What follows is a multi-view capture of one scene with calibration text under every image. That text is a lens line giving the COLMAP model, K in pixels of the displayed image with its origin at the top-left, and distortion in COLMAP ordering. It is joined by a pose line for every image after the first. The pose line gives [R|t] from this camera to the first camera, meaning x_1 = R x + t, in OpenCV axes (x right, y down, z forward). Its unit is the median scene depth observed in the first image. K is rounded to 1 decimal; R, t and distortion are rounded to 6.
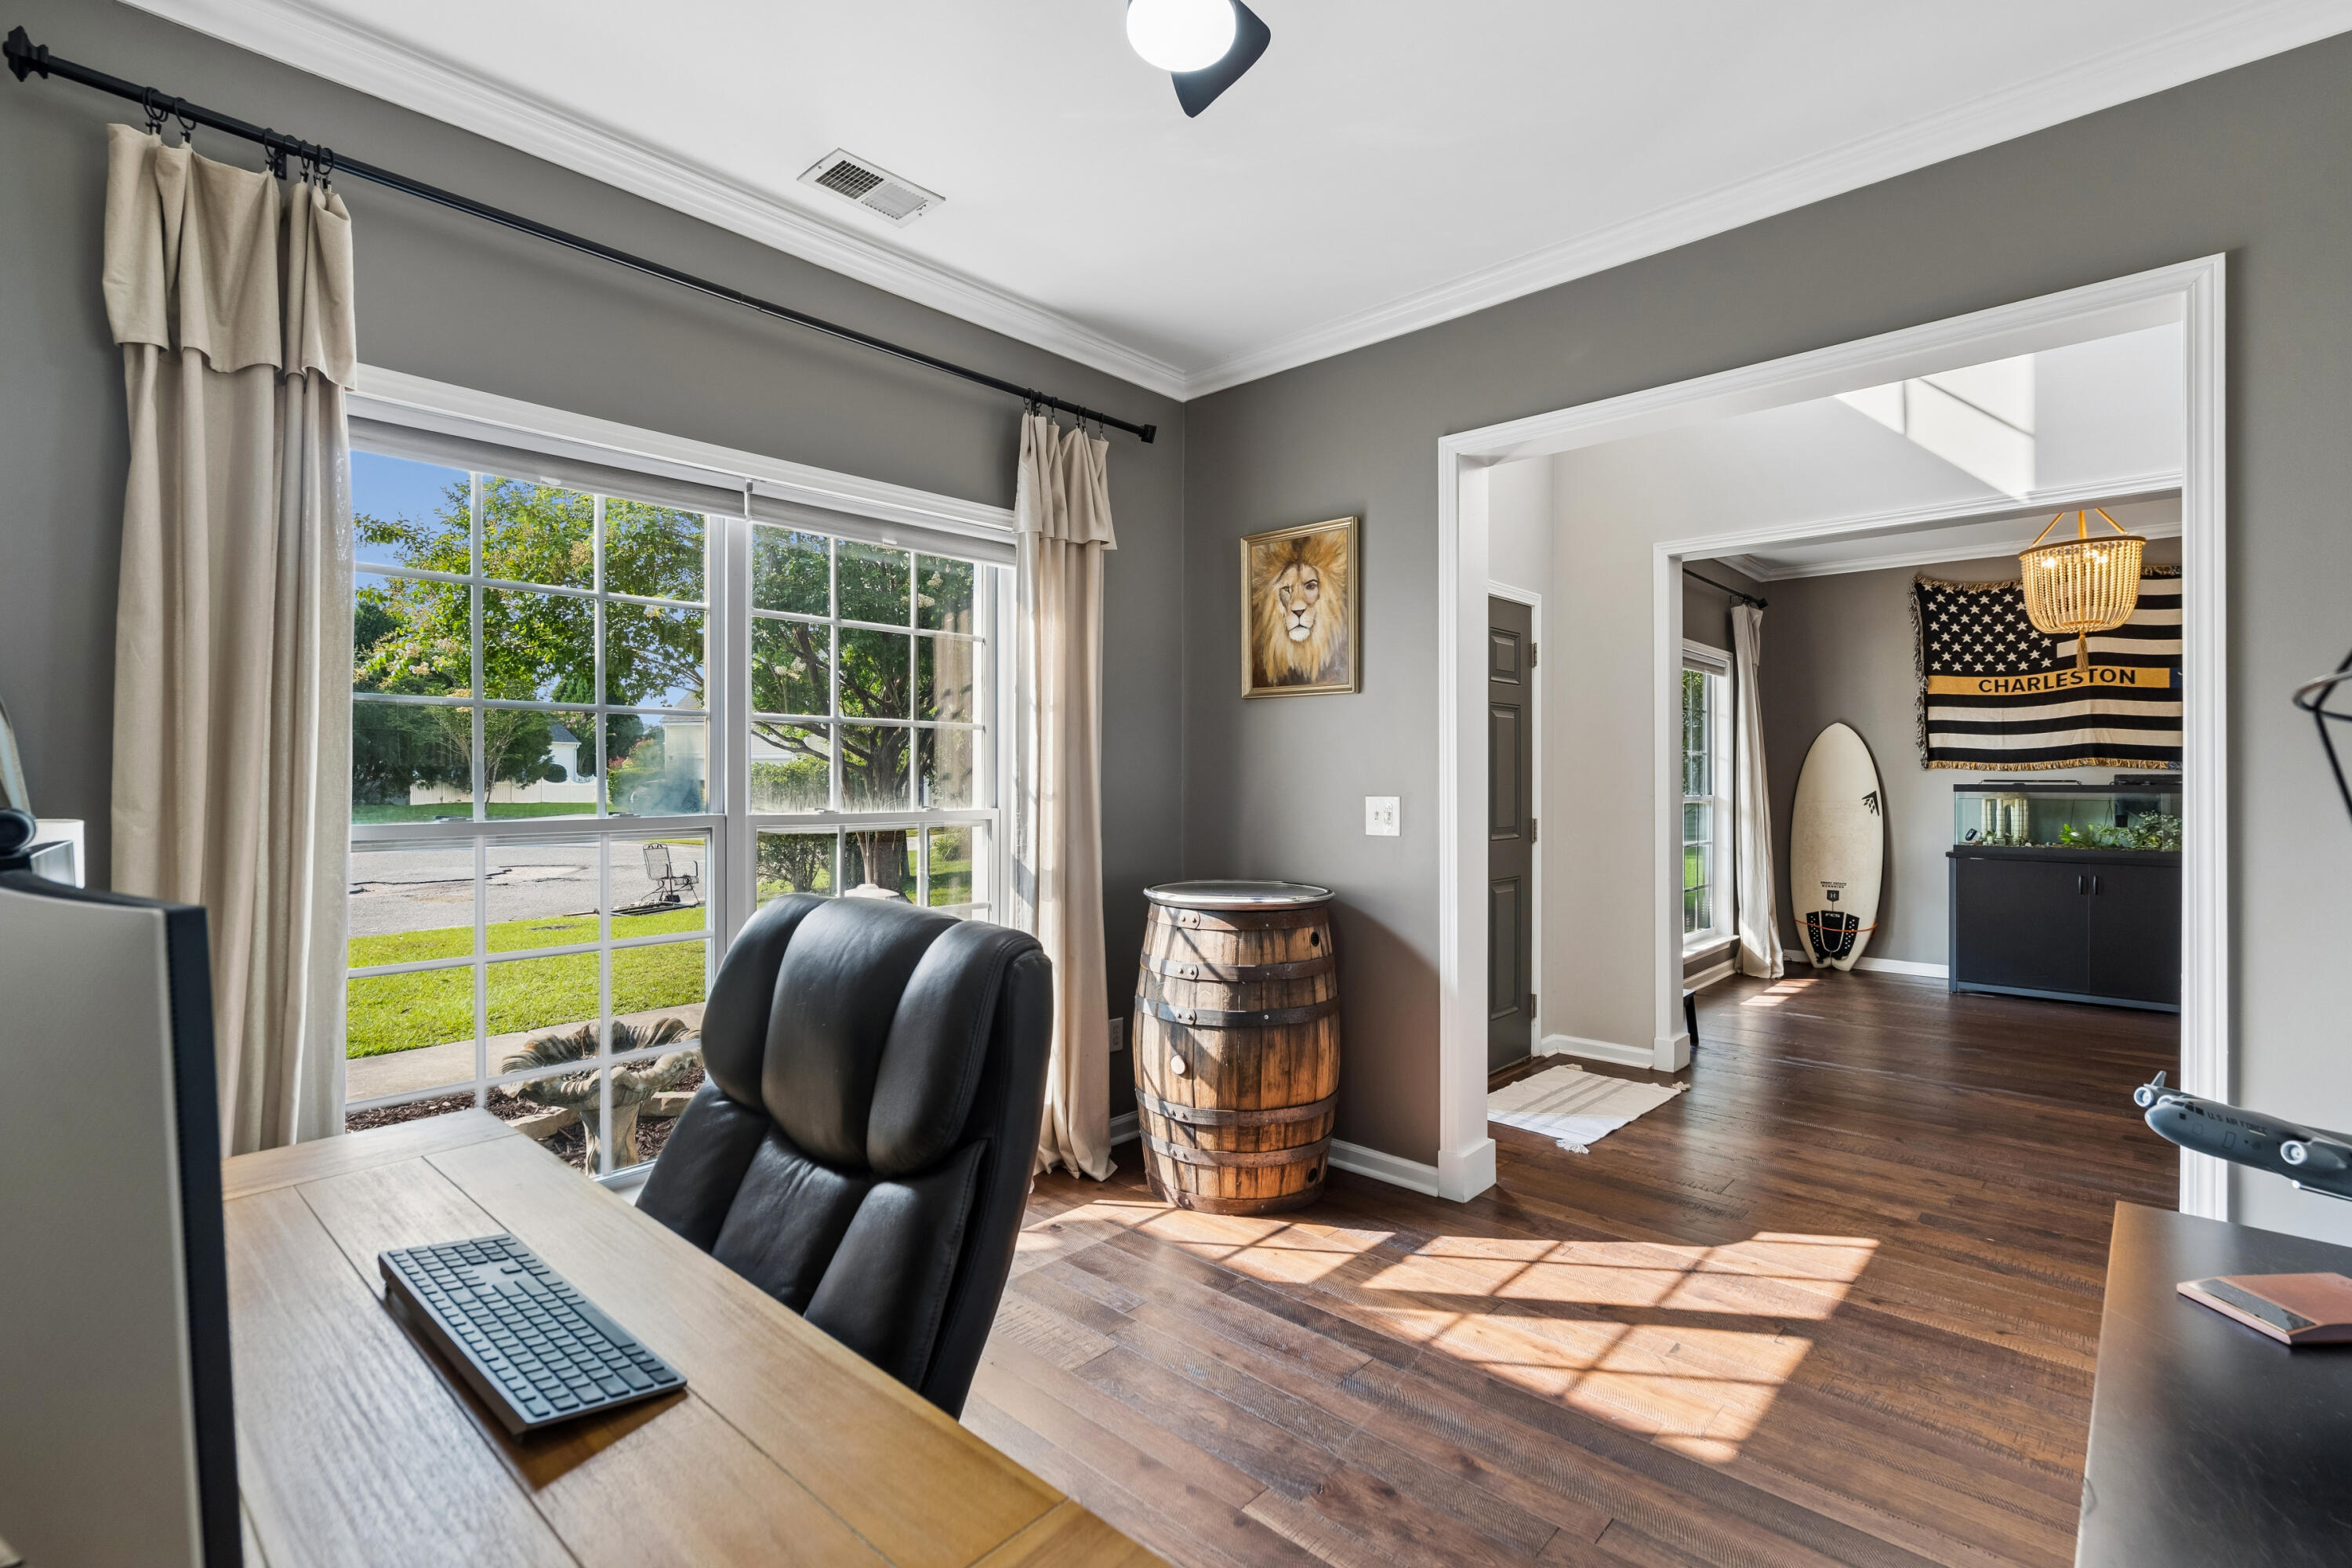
lens RADIAL K [[1067.8, 0, 1170.6], [0, 1067.8, 774.4], [0, 0, 1]] dist [-0.004409, 0.001685]
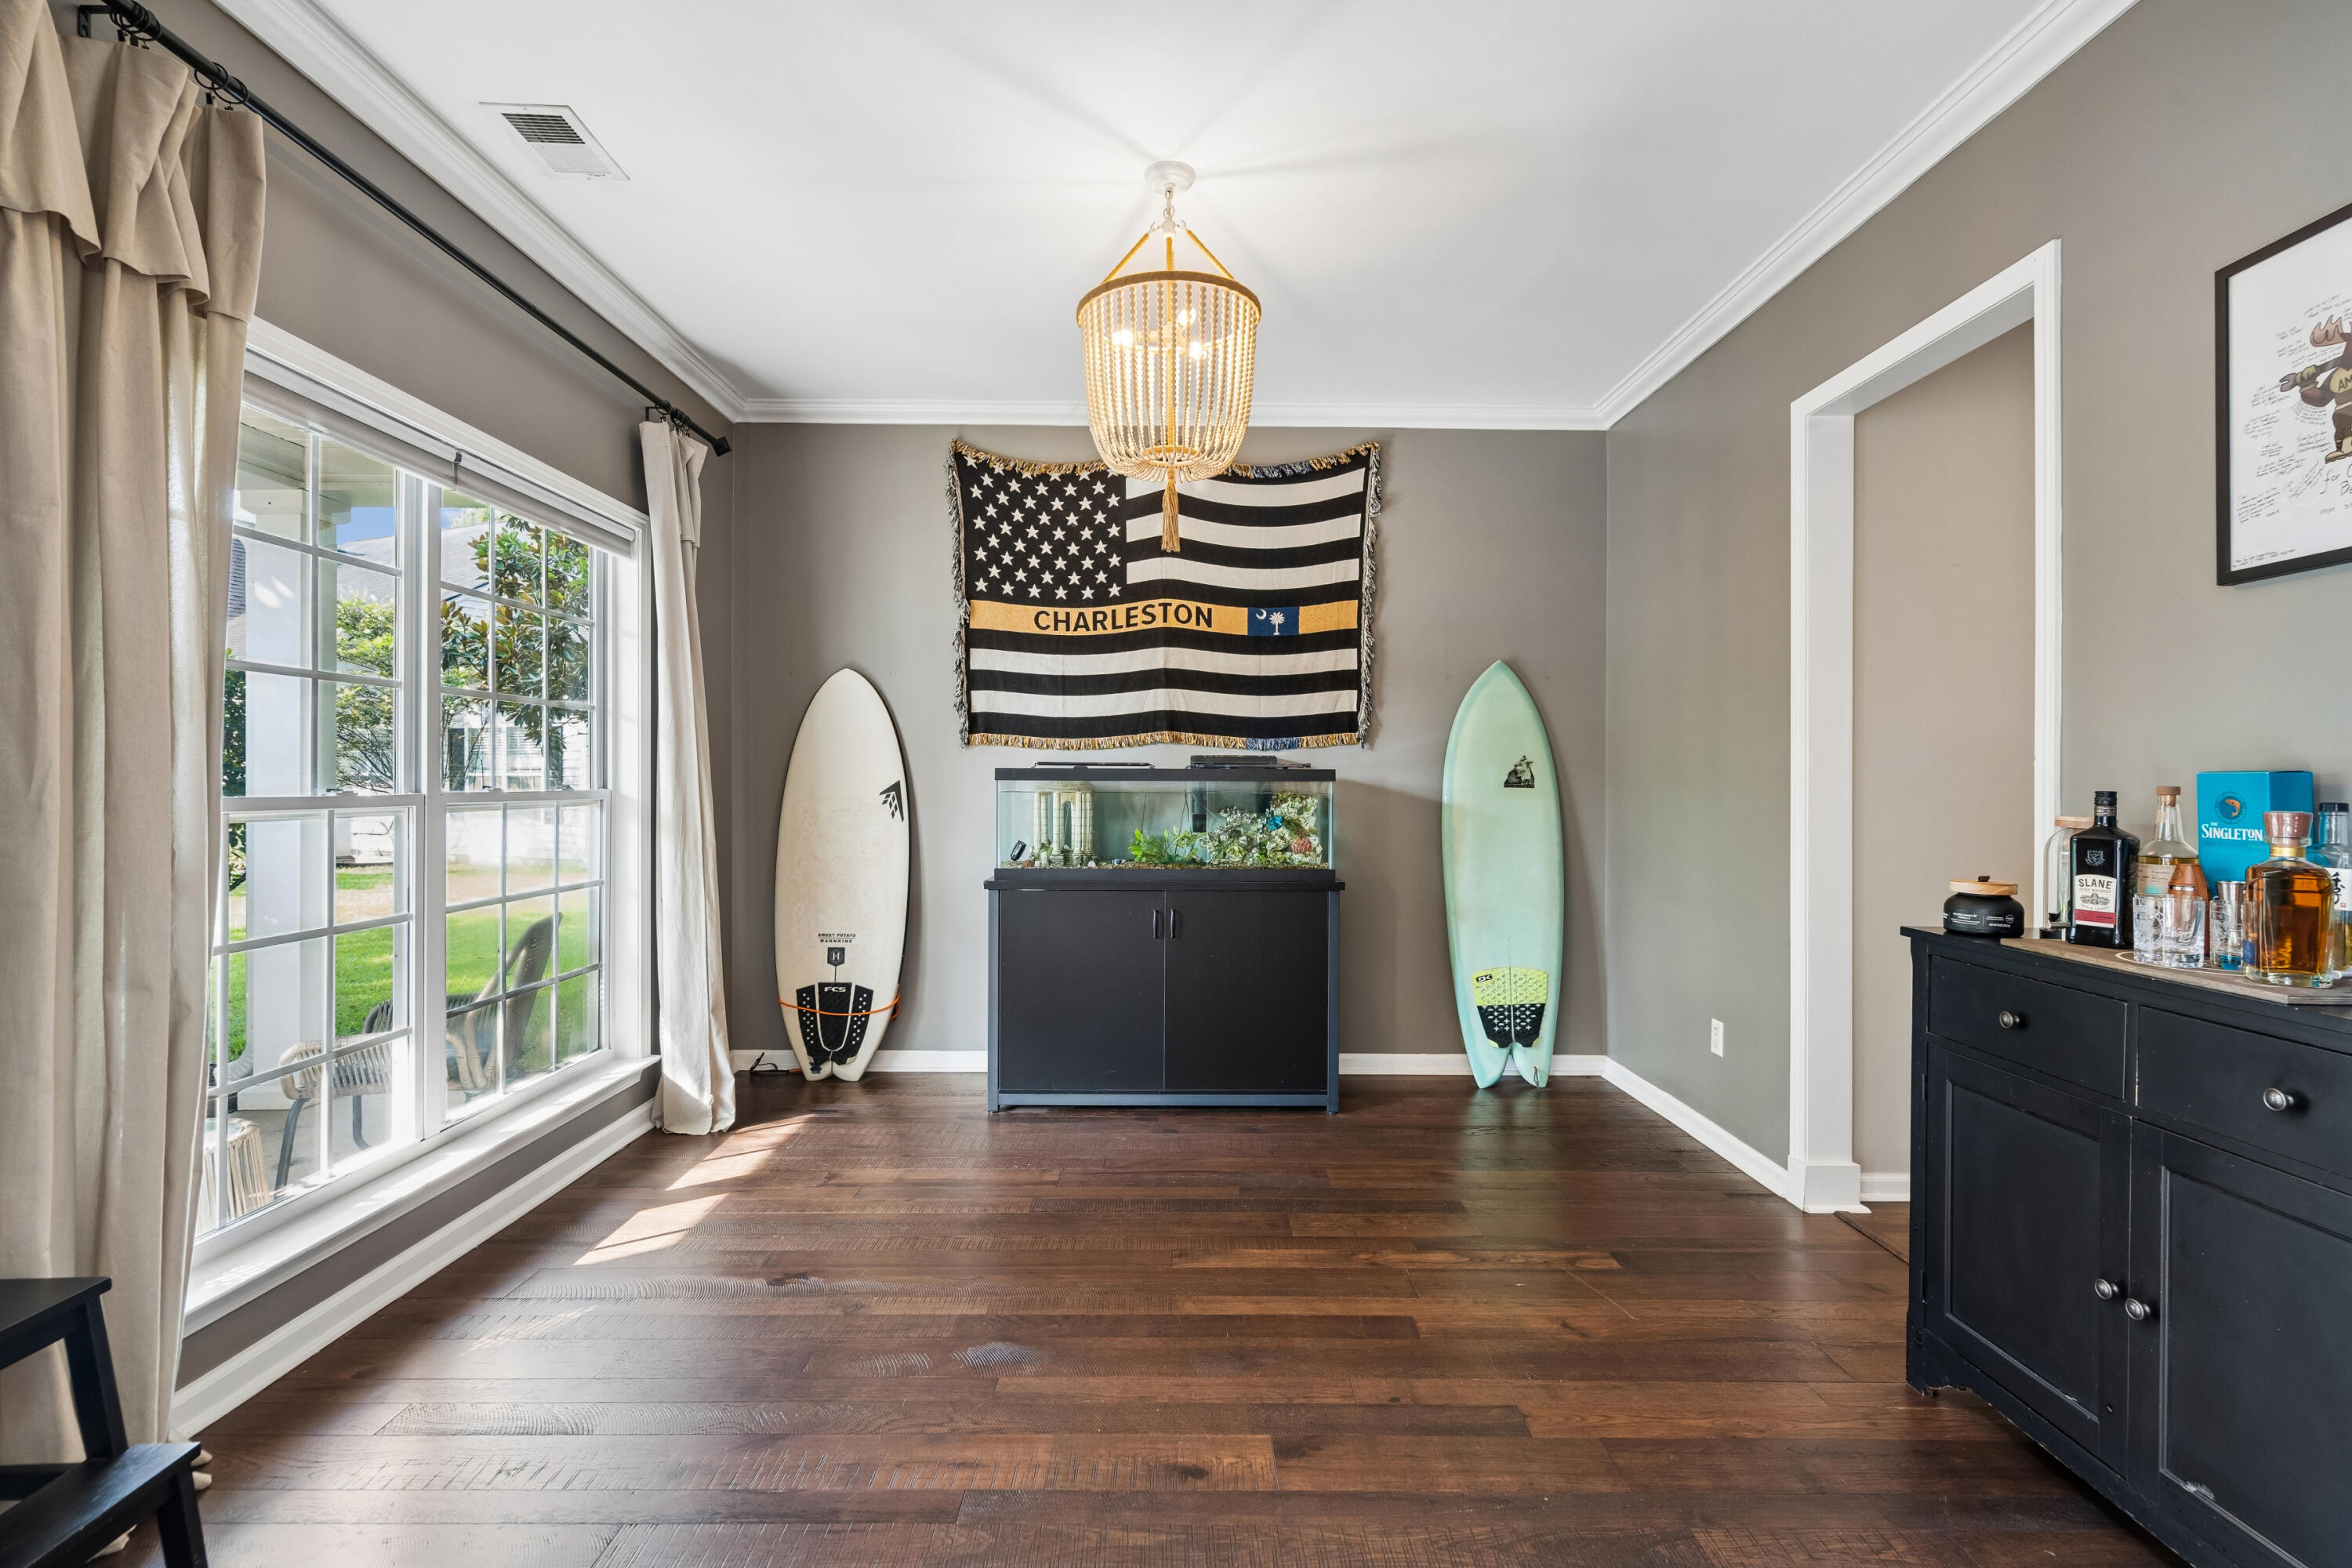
lens RADIAL K [[1067.8, 0, 1173.4], [0, 1067.8, 782.7], [0, 0, 1]] dist [-0.004409, 0.001685]
pose [[0.730287, -0.001750, 0.683138, 0.367672], [-0.005527, 0.999949, 0.008470, 0.010954], [-0.683118, -0.009961, 0.730240, 0.455622]]
